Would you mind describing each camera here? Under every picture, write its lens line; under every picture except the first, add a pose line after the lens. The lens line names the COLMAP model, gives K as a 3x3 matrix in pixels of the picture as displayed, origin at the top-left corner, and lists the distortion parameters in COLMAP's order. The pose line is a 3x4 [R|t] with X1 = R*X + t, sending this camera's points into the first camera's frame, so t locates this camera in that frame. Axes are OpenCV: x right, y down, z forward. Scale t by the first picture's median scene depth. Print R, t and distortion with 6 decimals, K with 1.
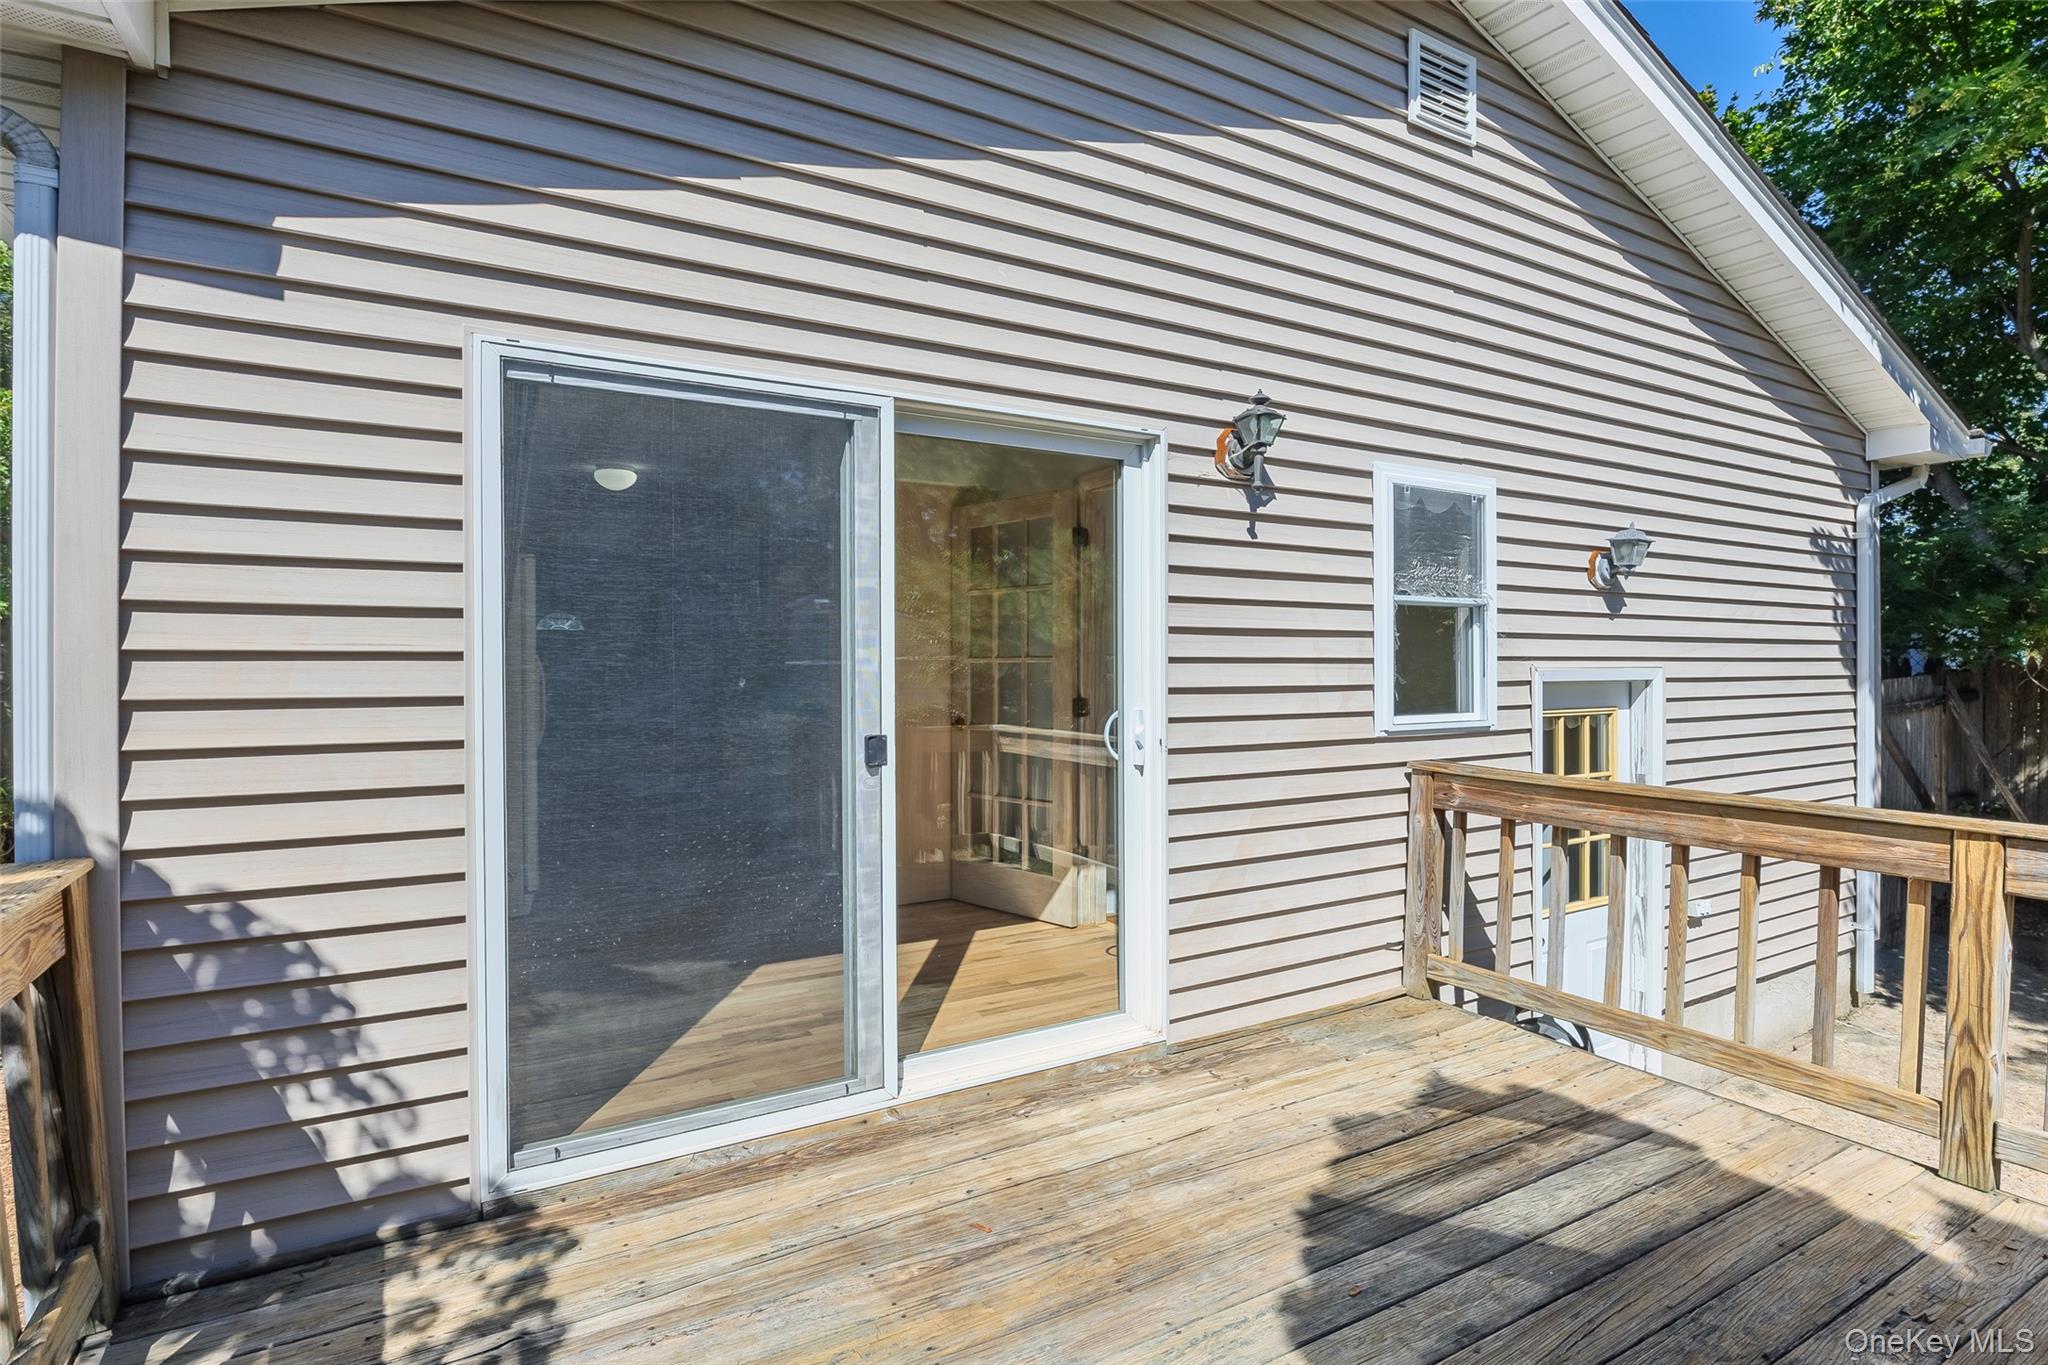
lens RADIAL K [[916.7, 0, 1024.0], [0, 916.7, 682.5], [0, 0, 1]] dist [-0.013535, 0.000762]
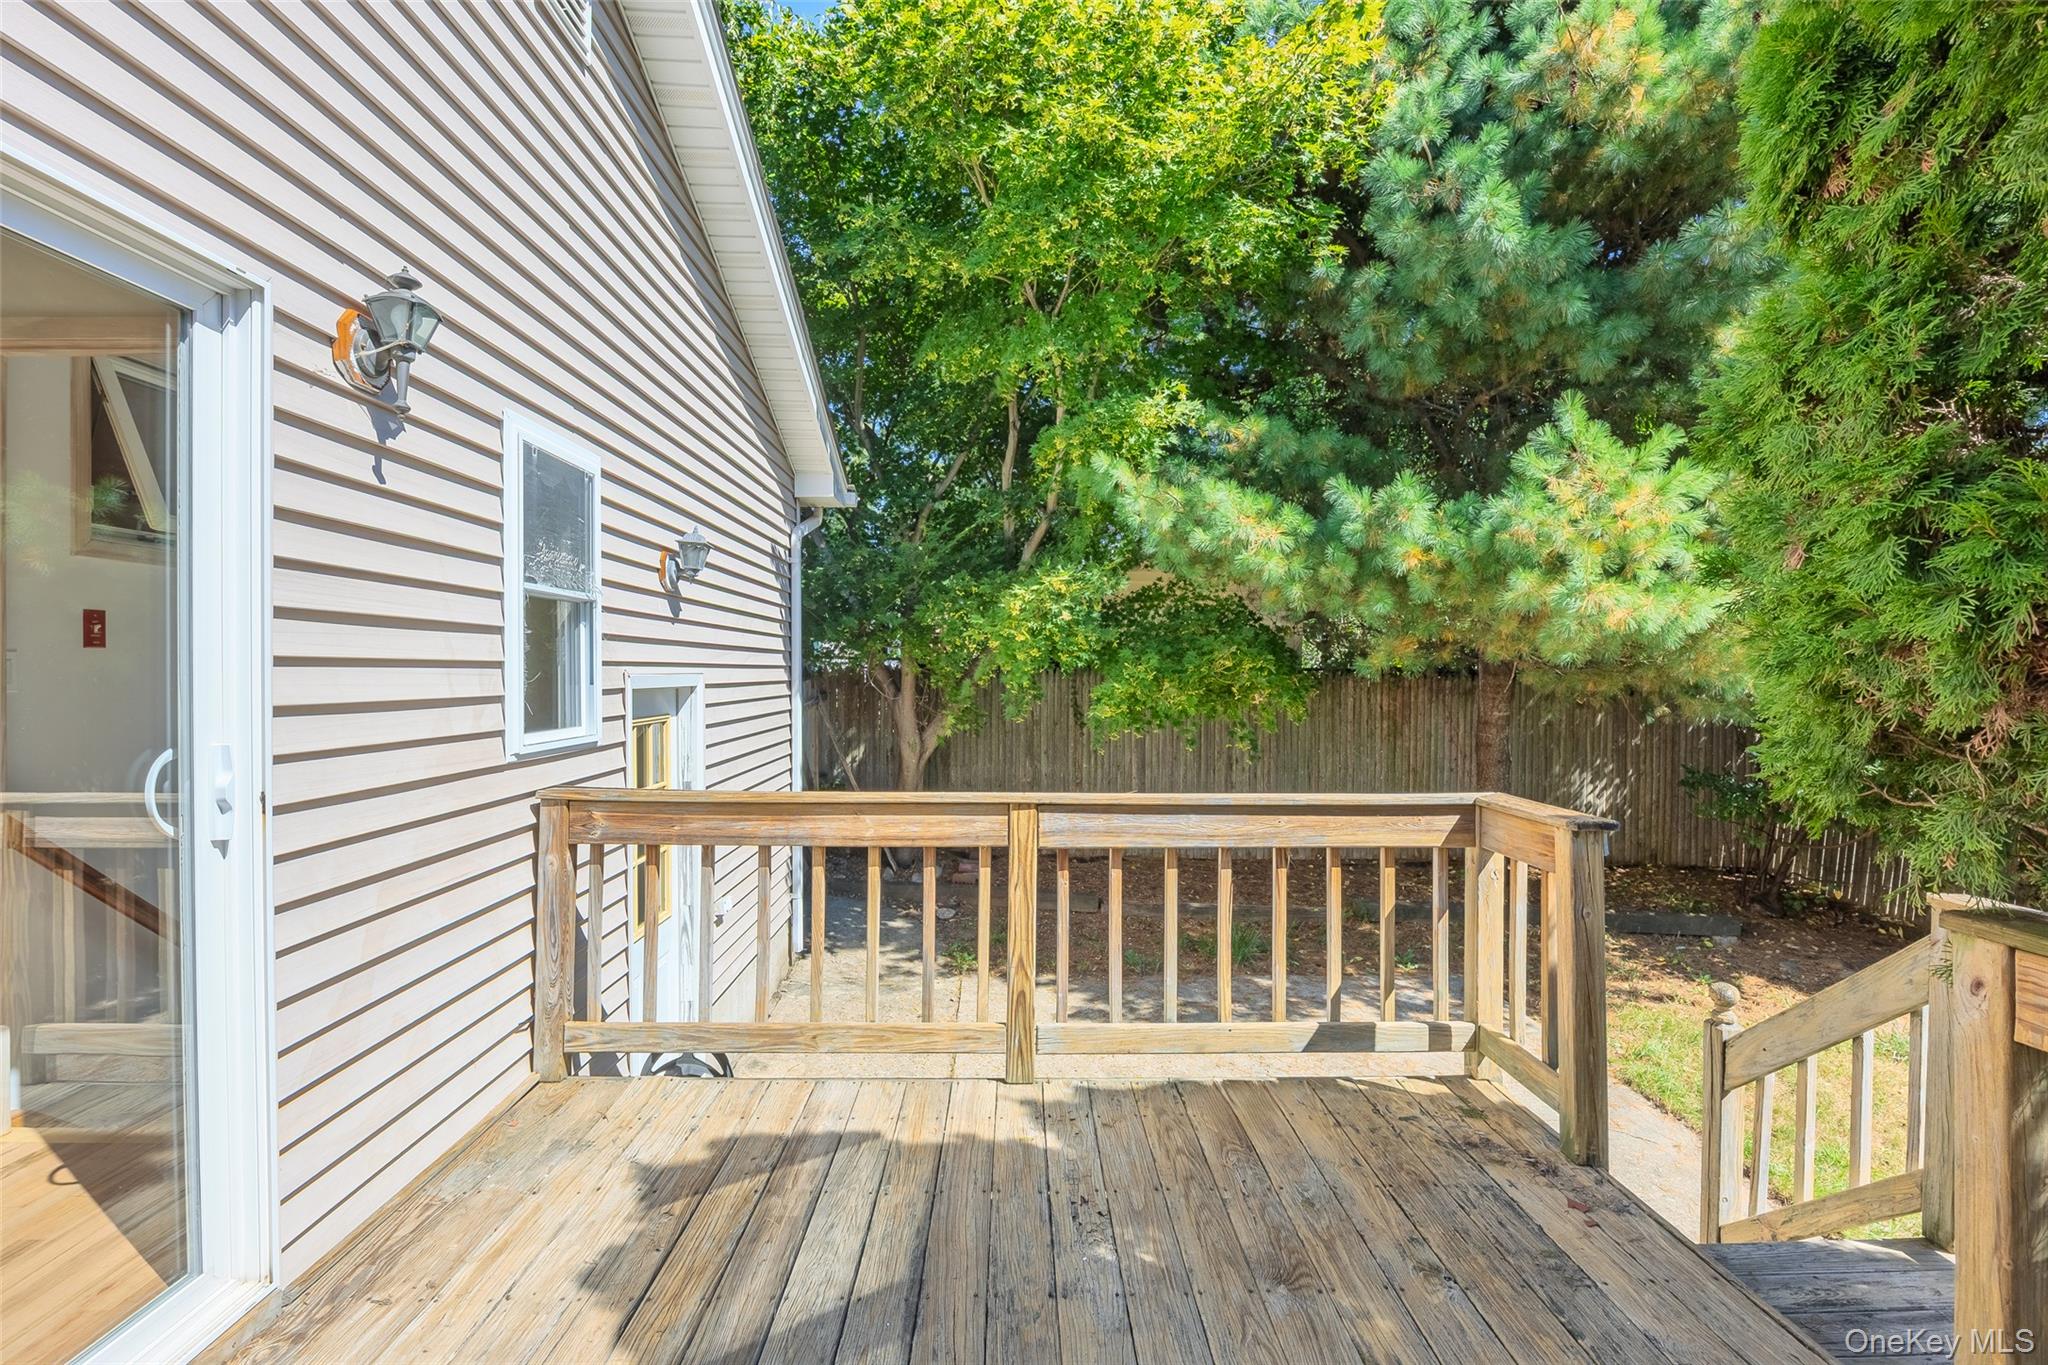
lens RADIAL K [[1021.5, 0, 1024.0], [0, 1021.5, 682.5], [0, 0, 1]] dist [-0.013175, -0.000369]
pose [[0.526182, -0.006718, 0.850346, -0.126613], [0.013420, 0.999910, -0.000404, -0.002729], [-0.850266, 0.011624, 0.526224, 0.183667]]
